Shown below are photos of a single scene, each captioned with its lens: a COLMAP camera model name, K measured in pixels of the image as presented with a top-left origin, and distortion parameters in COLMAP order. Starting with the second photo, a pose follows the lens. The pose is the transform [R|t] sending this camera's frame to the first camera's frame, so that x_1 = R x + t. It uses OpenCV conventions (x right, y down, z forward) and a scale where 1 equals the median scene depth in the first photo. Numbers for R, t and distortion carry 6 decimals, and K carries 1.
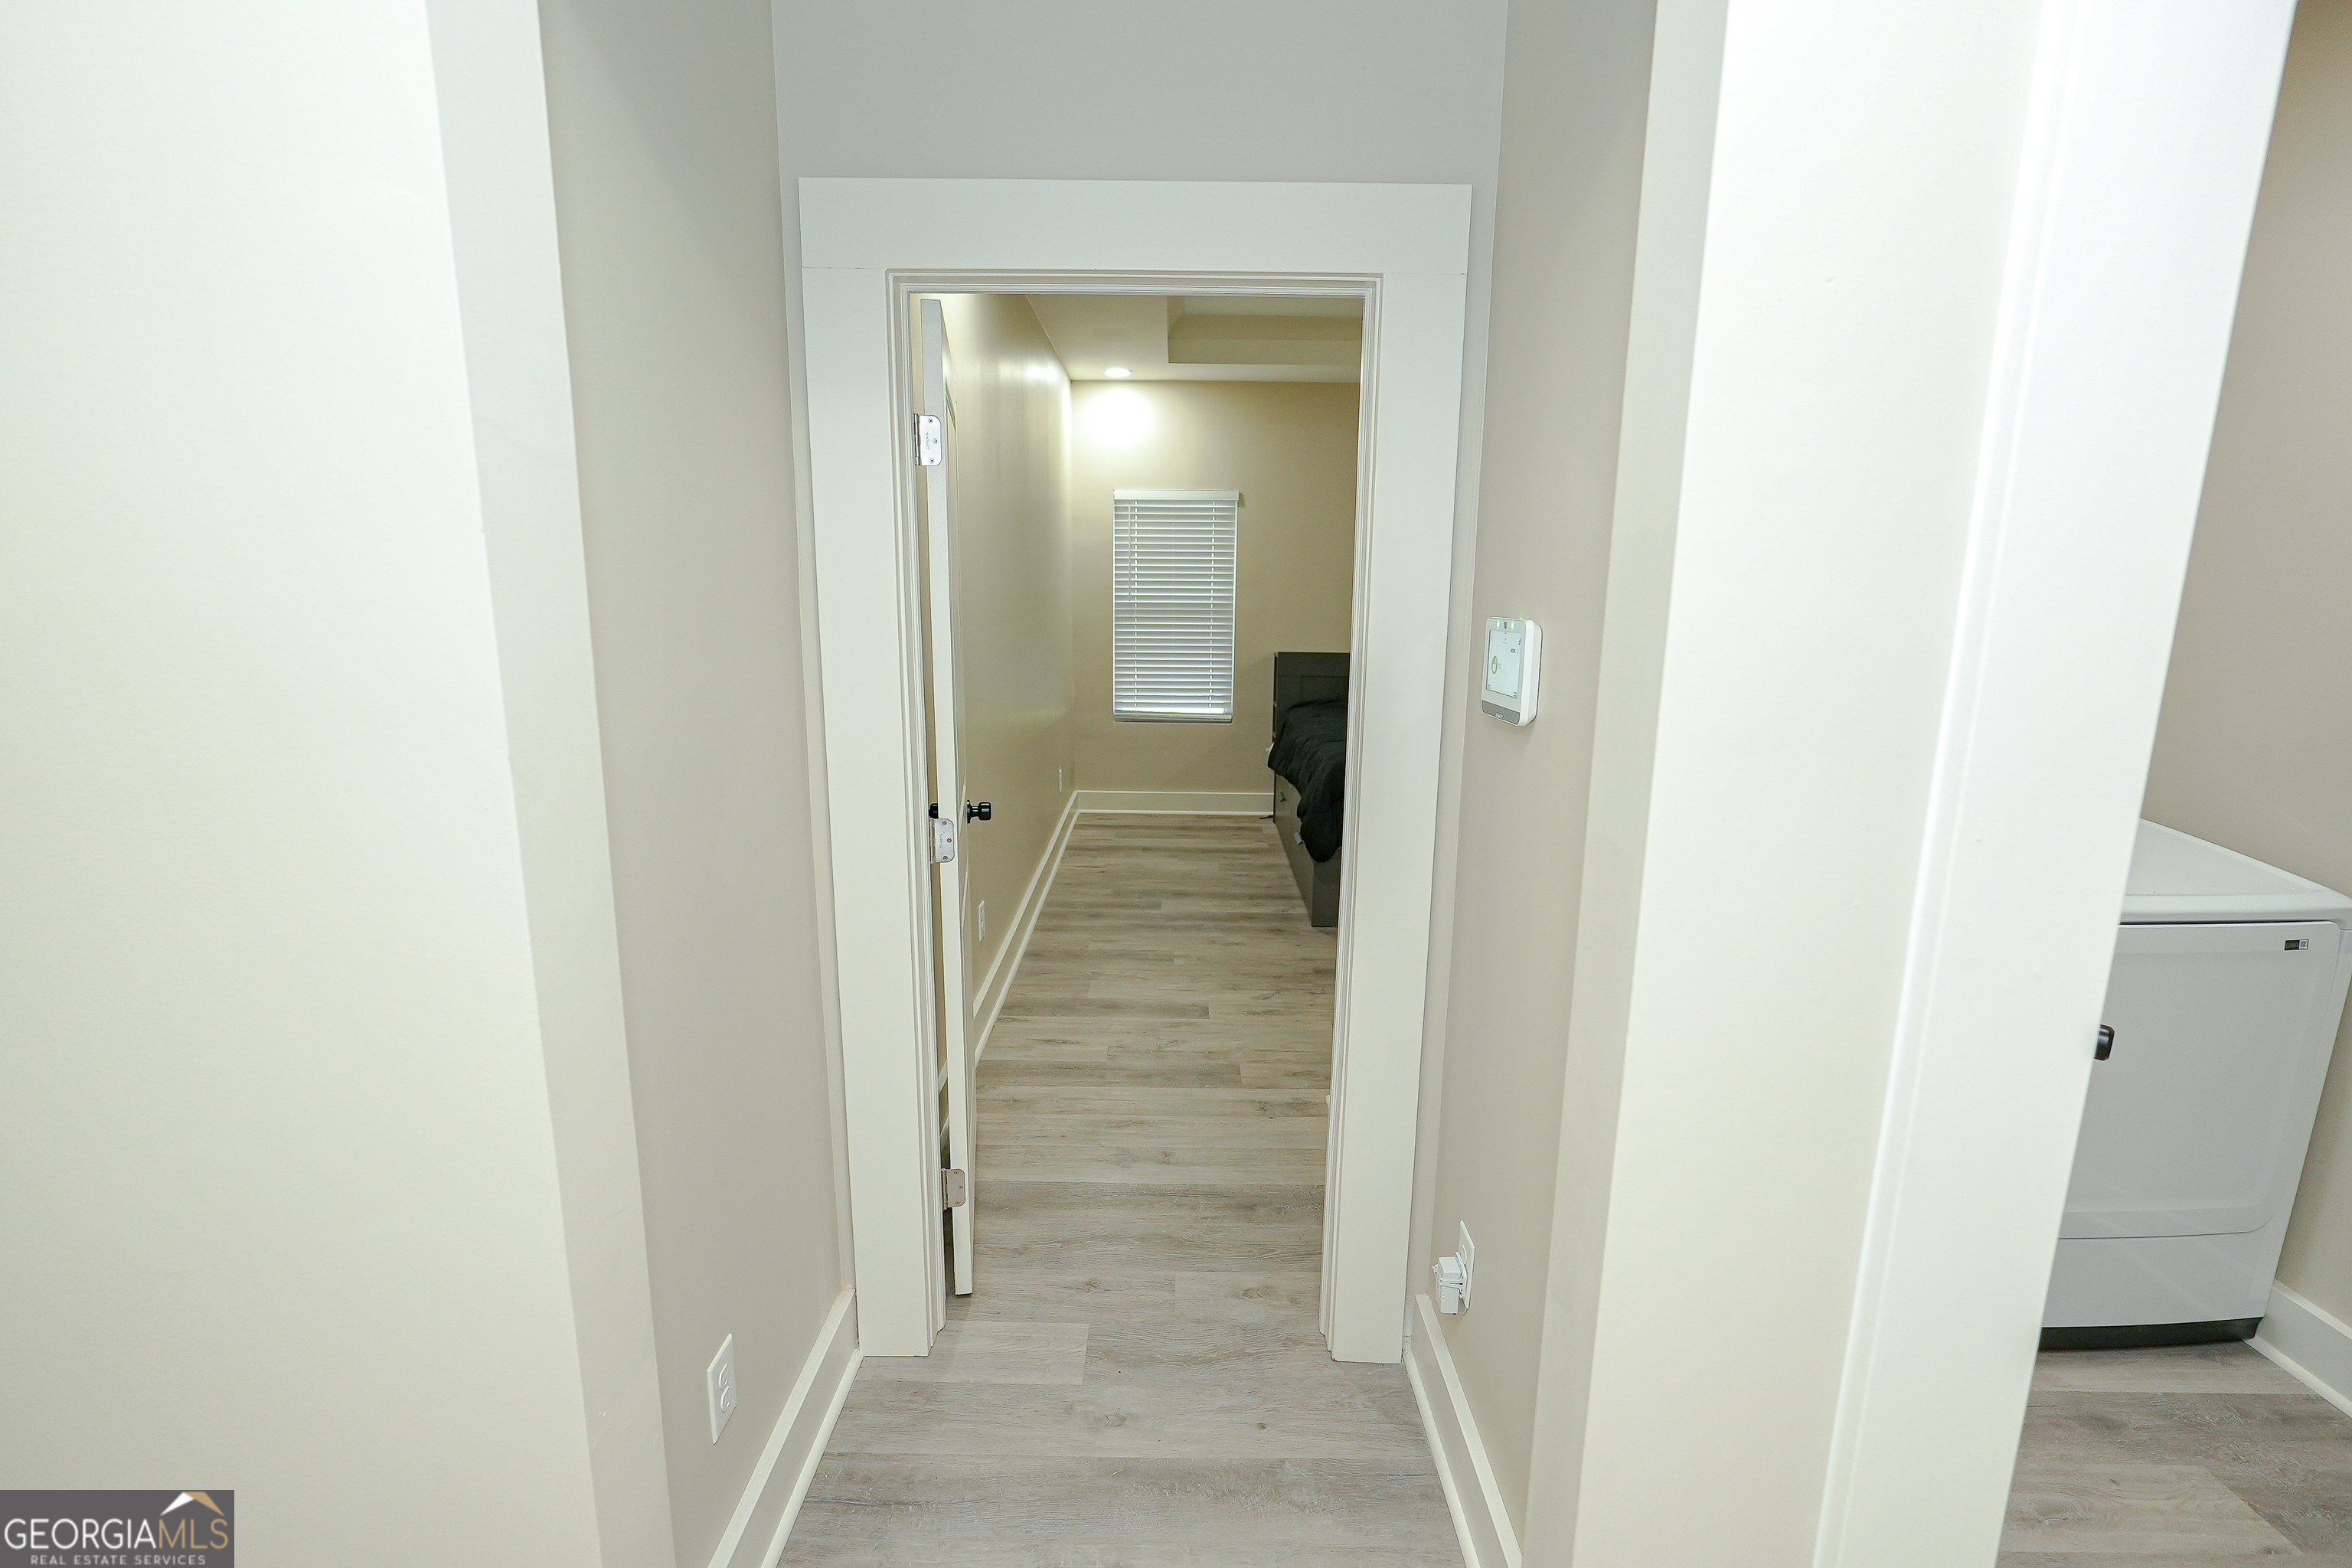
lens RADIAL K [[1073.5, 0, 1170.0], [0, 1073.5, 788.8], [0, 0, 1]] dist [-0.030135, 0.015223]
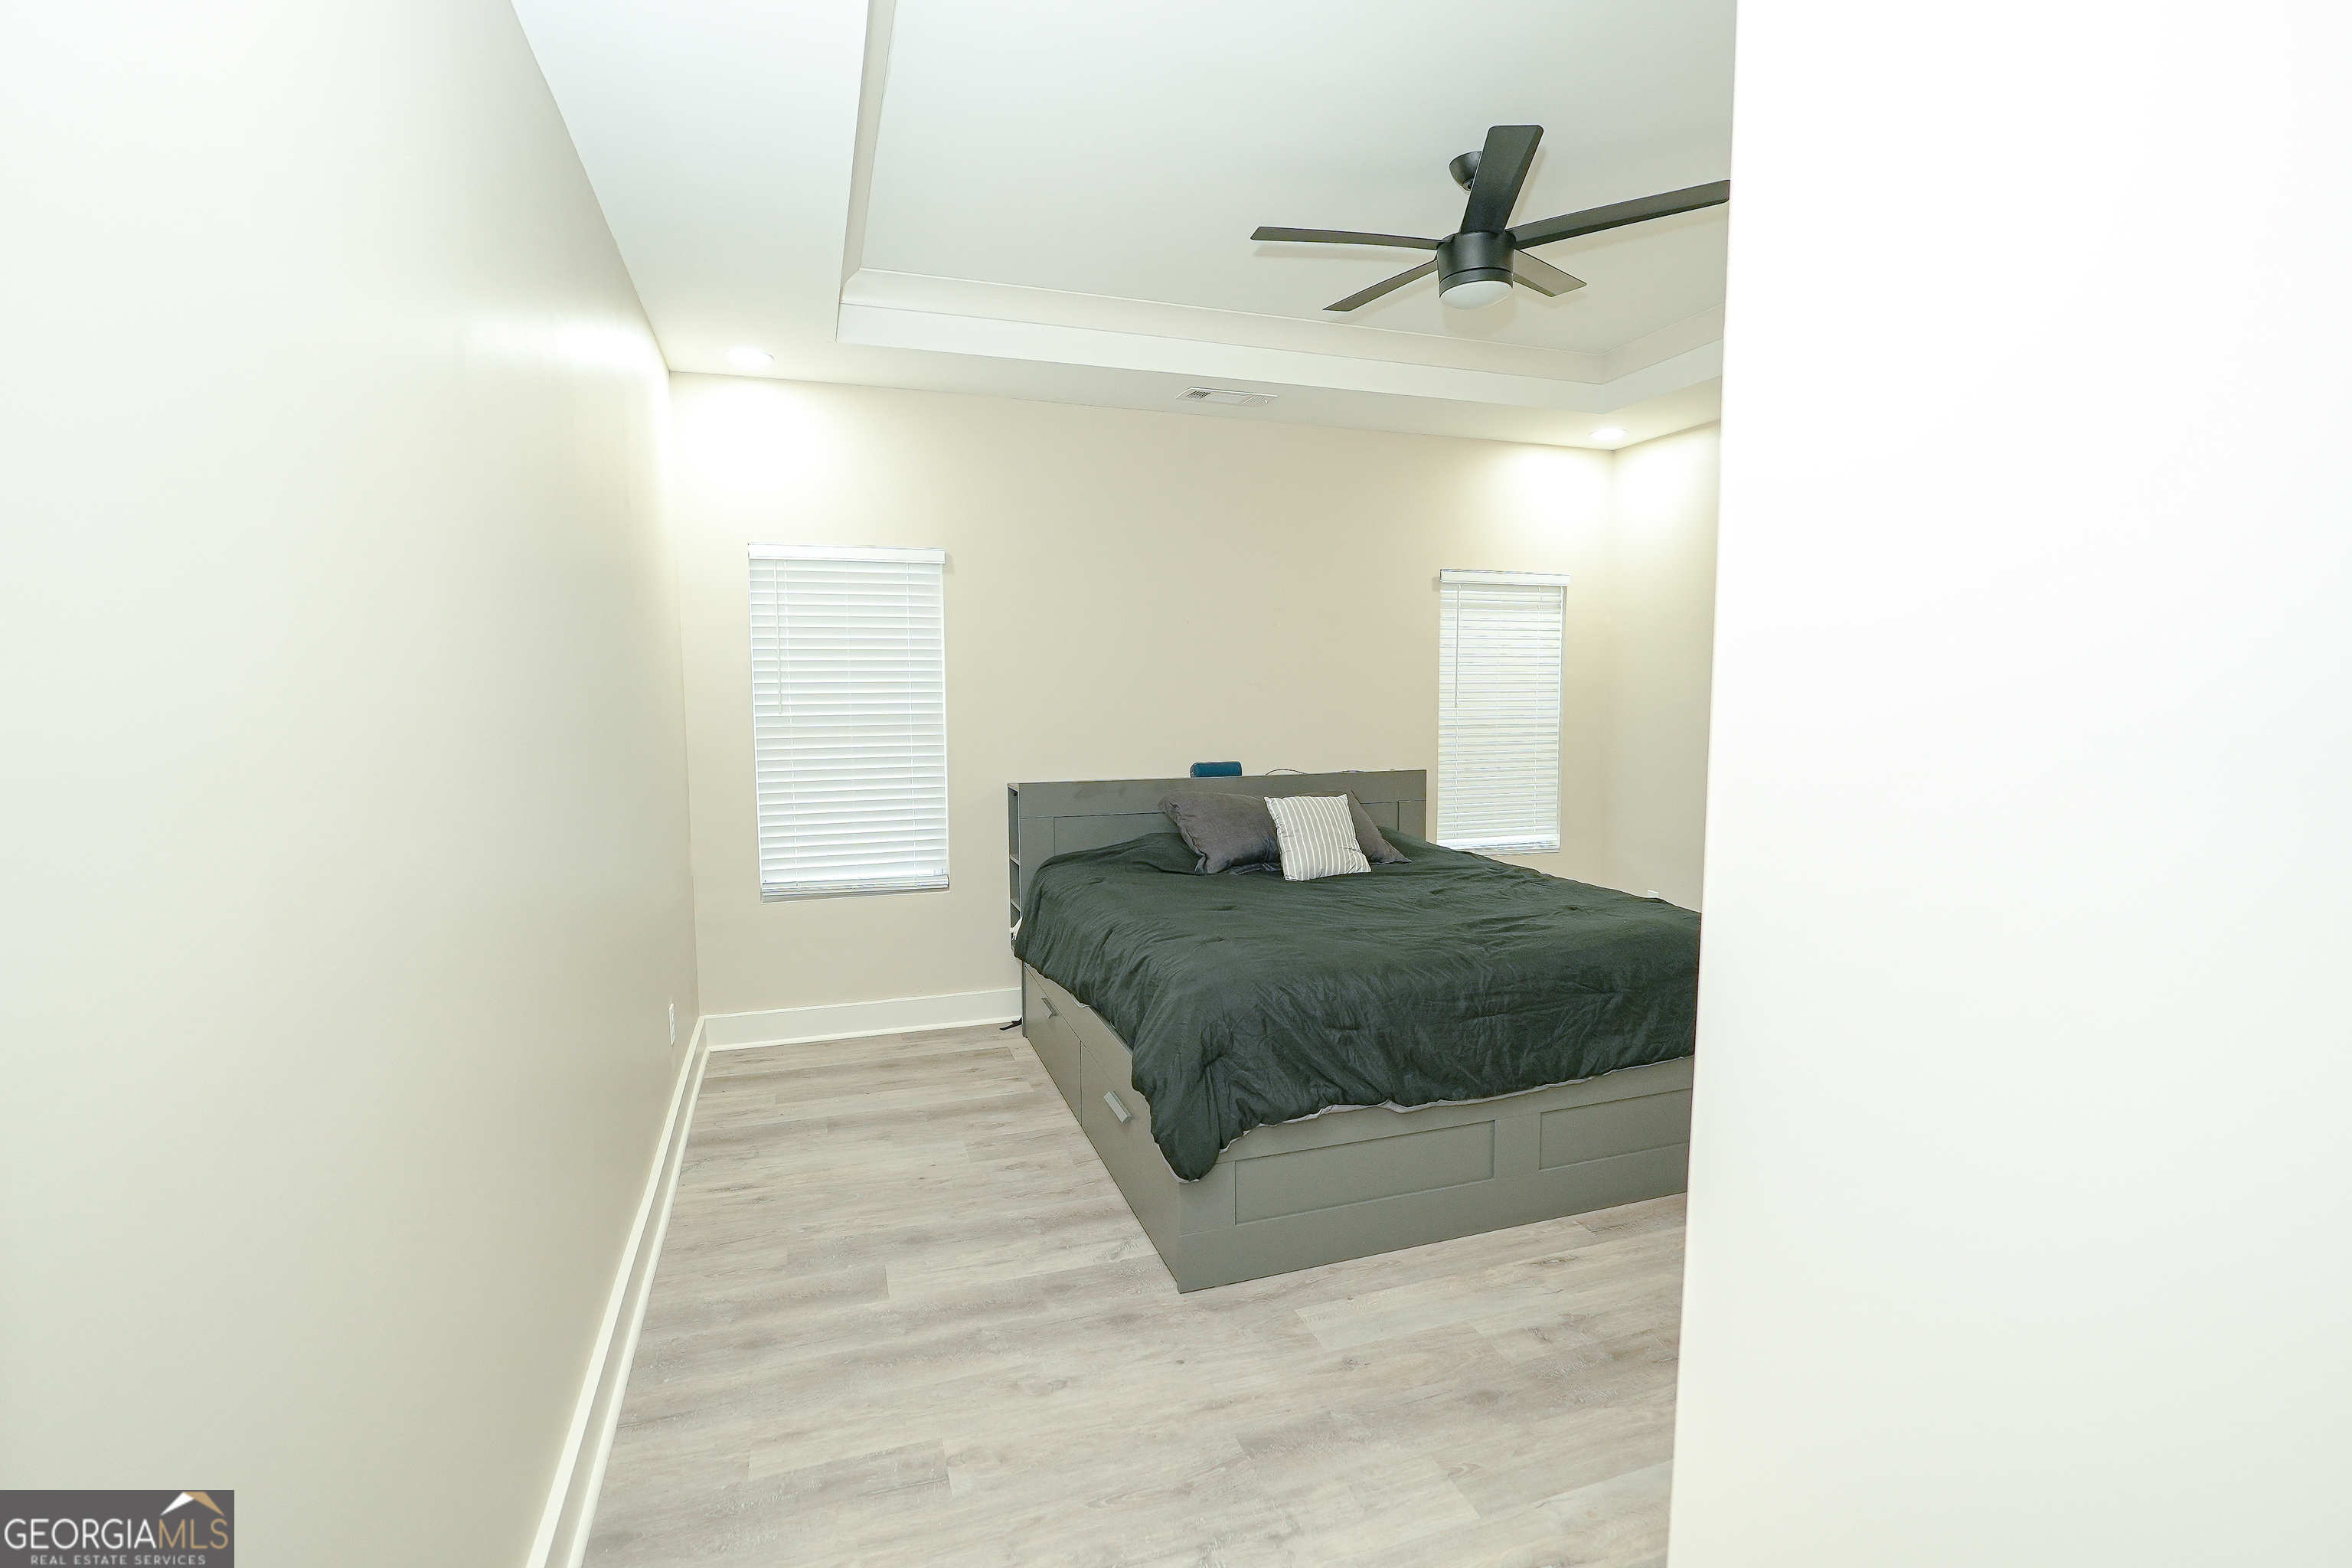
lens RADIAL K [[1073.5, 0, 1170.0], [0, 1073.5, 788.8], [0, 0, 1]] dist [-0.030135, 0.015223]
pose [[0.944486, -0.044771, 0.325488, -0.031976], [0.075887, 0.993611, -0.083534, -0.068875], [-0.319668, 0.103597, 0.941849, 0.382514]]
